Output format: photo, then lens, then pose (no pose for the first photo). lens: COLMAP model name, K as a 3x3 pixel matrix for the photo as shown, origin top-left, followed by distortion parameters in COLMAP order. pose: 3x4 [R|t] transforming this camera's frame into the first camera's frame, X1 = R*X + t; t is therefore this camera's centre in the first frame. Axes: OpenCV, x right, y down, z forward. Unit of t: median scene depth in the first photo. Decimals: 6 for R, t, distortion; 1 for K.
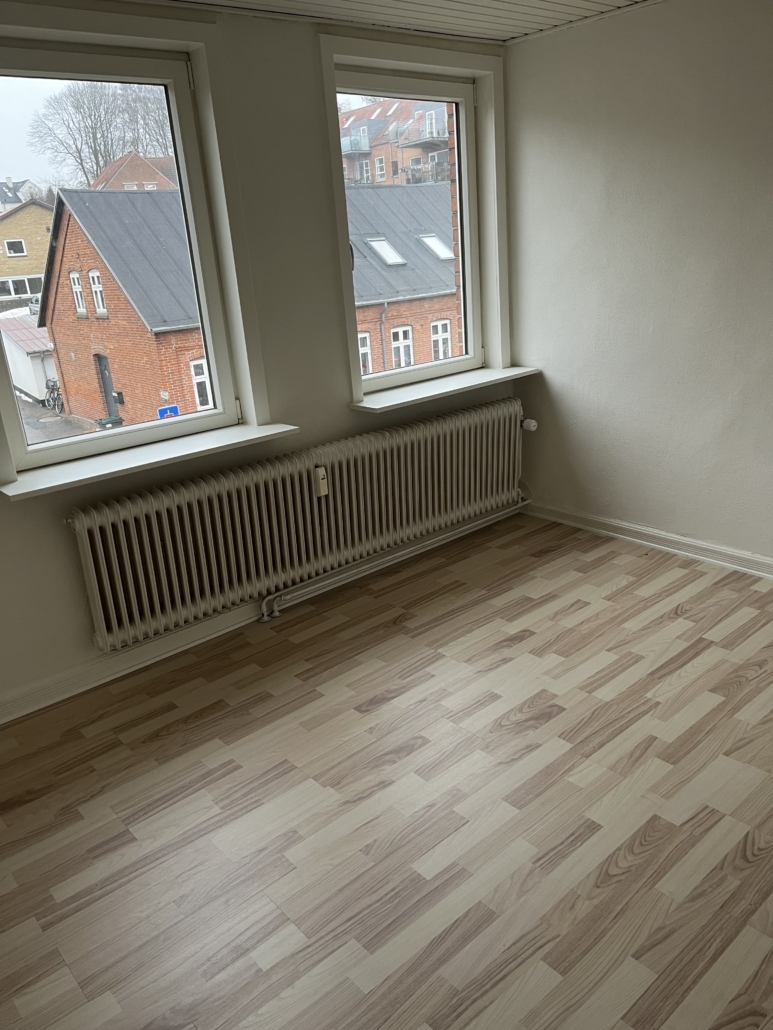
lens RADIAL K [[776.9, 0, 386.5], [0, 776.9, 515.0], [0, 0, 1]] dist [0.000306, -0.008053]
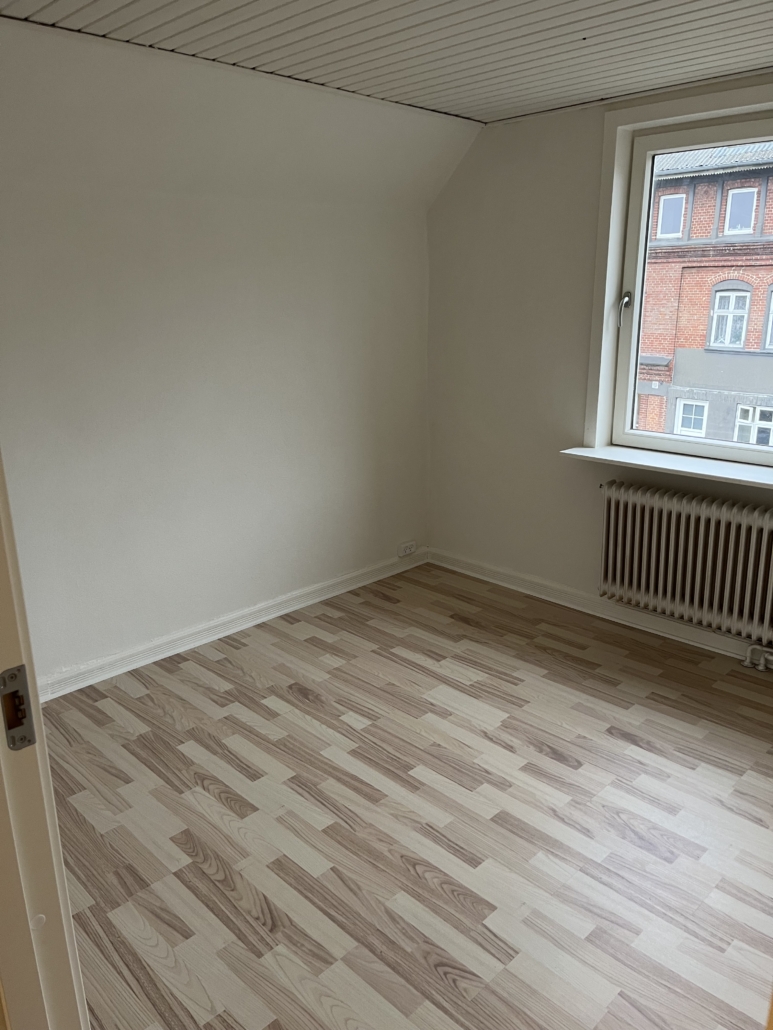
lens RADIAL K [[775.7, 0, 387.8], [0, 775.7, 510.1], [0, 0, 1]] dist [0.068365, -0.090306]
pose [[0.076861, 0.349582, -0.933748, 0.978383], [-0.314403, 0.897235, 0.310032, -0.301806], [0.946173, 0.269743, 0.178872, 0.493252]]
